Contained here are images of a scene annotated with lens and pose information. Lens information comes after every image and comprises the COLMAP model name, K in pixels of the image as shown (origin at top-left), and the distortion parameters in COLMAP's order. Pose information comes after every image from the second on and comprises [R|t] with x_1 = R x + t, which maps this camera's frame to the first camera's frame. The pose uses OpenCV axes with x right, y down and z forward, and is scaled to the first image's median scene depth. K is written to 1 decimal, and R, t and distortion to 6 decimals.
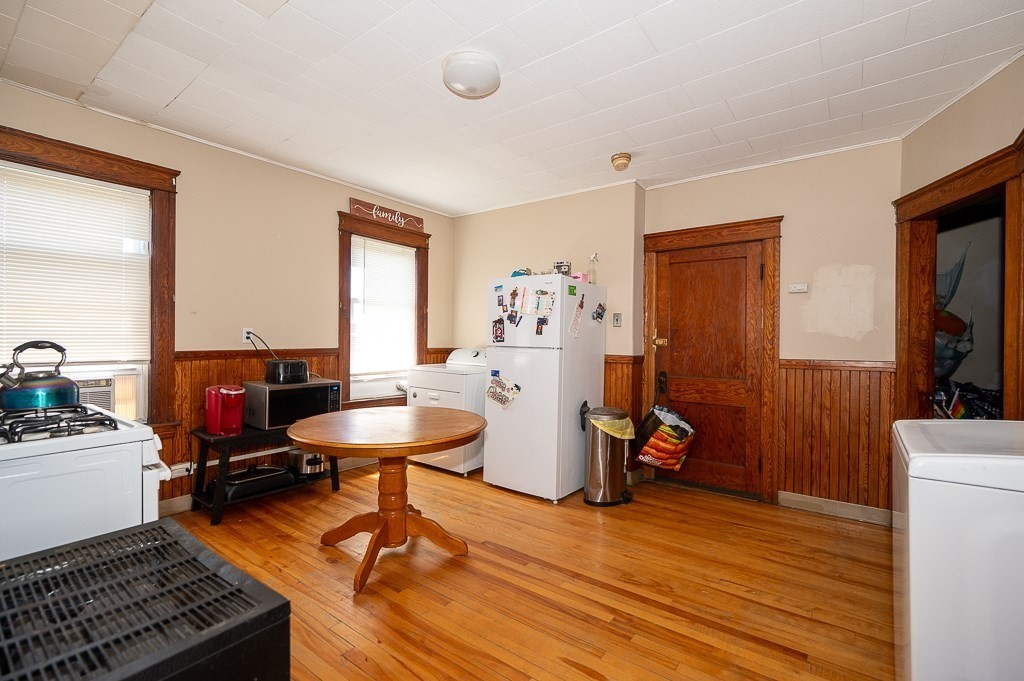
lens RADIAL K [[451.6, 0, 515.0], [0, 451.6, 341.3], [0, 0, 1]] dist [0.003466, -0.000735]
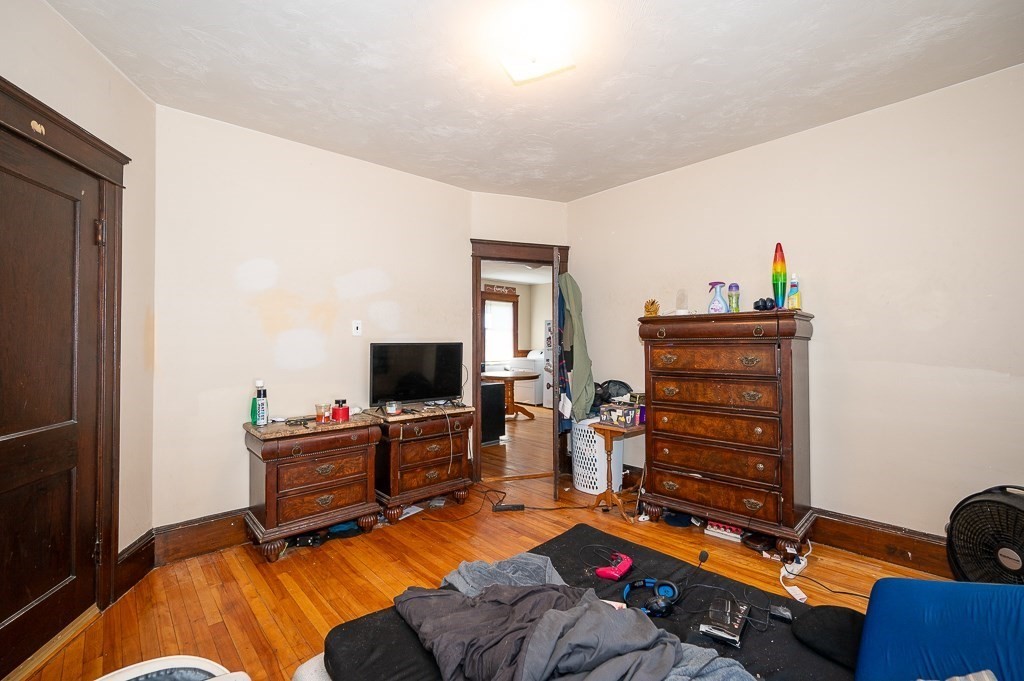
lens RADIAL K [[451.6, 0, 512.1], [0, 451.6, 339.2], [0, 0, 1]] dist [0.003466, -0.000735]
pose [[0.982555, -0.008431, -0.185783, 0.219292], [0.005123, 0.999820, -0.018276, 0.004193], [0.185904, 0.017006, 0.982421, -1.387063]]
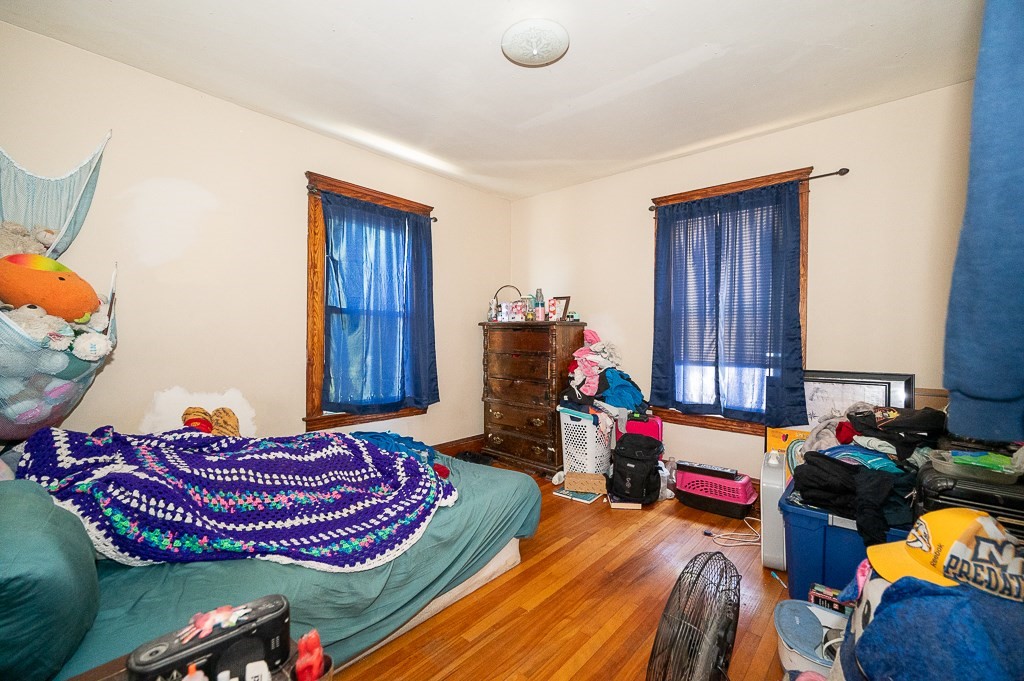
lens RADIAL K [[430.8, 0, 511.1], [0, 430.8, 340.9], [0, 0, 1]] dist [-0.000269, -0.000055]
pose [[0.078358, -0.013876, 0.996829, 0.753899], [-0.000921, 0.999902, 0.013991, 0.000843], [-0.996925, -0.002014, 0.078337, 0.700460]]
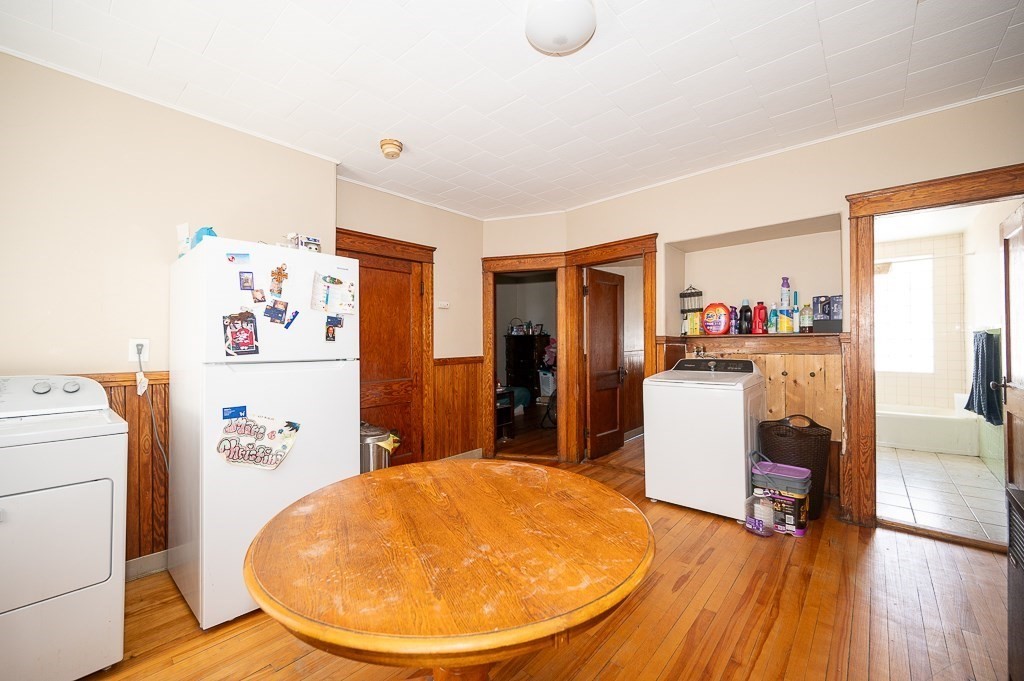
lens RADIAL K [[413.0, 0, 508.3], [0, 413.0, 339.8], [0, 0, 1]] dist [0.001374, 0.000029]
pose [[0.081654, -0.004775, 0.996649, -0.527502], [0.014258, 0.999892, 0.003623, -0.014173], [-0.996559, 0.013914, 0.081714, 0.647599]]
